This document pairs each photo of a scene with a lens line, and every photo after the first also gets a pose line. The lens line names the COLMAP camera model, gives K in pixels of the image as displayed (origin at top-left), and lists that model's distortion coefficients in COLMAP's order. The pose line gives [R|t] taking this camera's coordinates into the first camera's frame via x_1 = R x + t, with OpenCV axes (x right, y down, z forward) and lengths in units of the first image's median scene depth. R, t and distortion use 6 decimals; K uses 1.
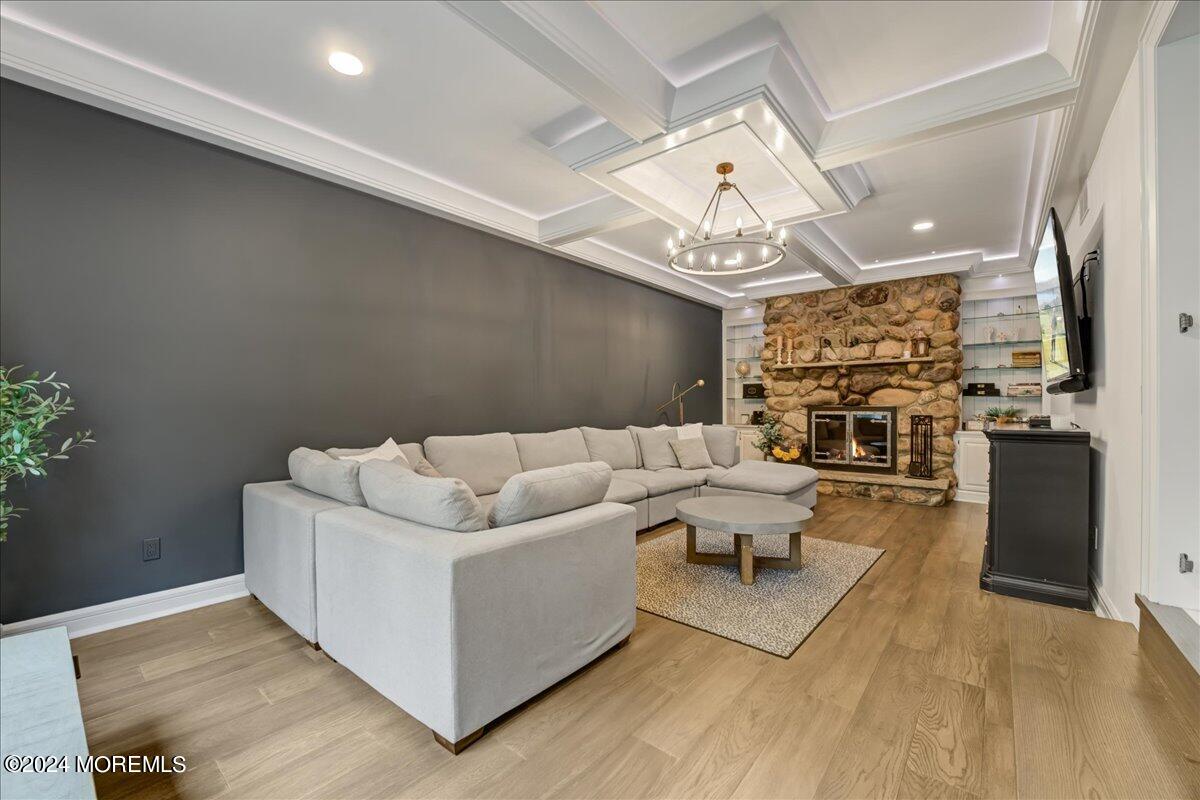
lens RADIAL K [[486.2, 0, 608.6], [0, 486.2, 405.1], [0, 0, 1]] dist [-0.006236, 0.001797]
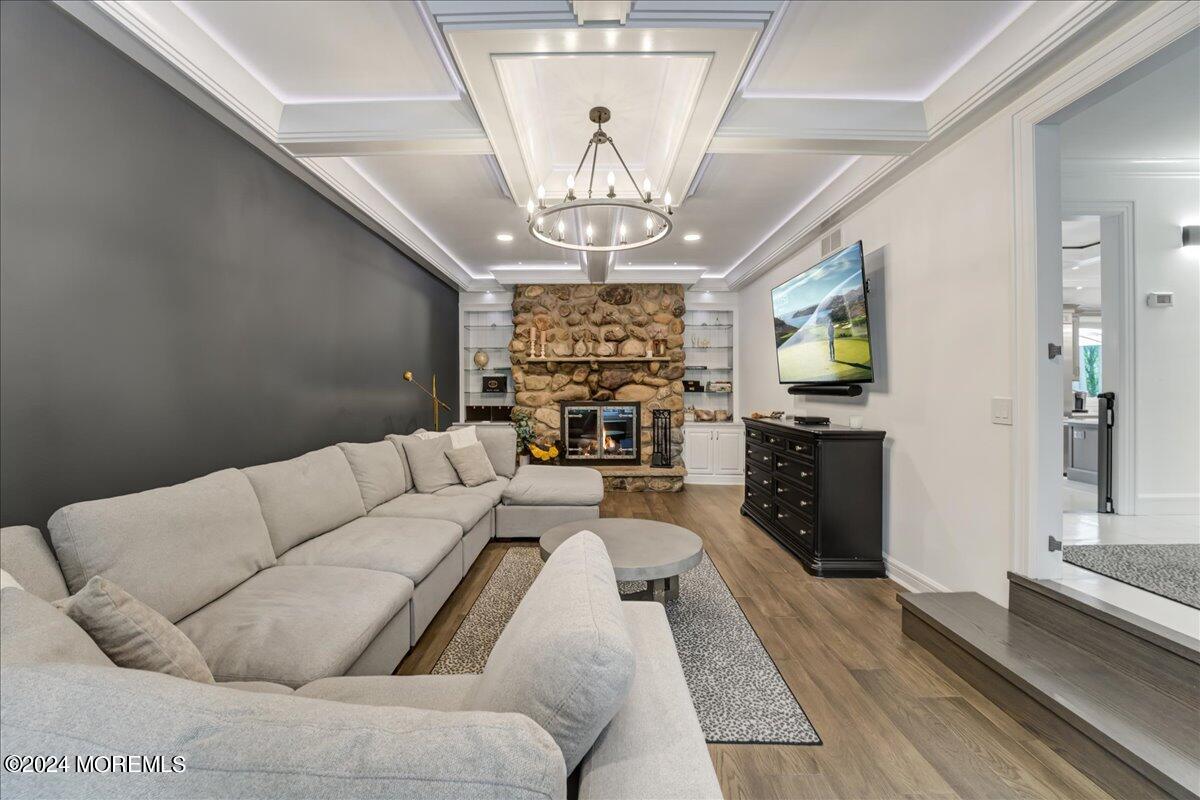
lens RADIAL K [[486.2, 0, 595.0], [0, 486.2, 388.6], [0, 0, 1]] dist [-0.006236, 0.001797]
pose [[0.791306, 0.002484, 0.611416, -0.142748], [0.002387, 0.999972, -0.007152, -0.018210], [-0.611416, 0.007119, 0.791277, 0.209246]]
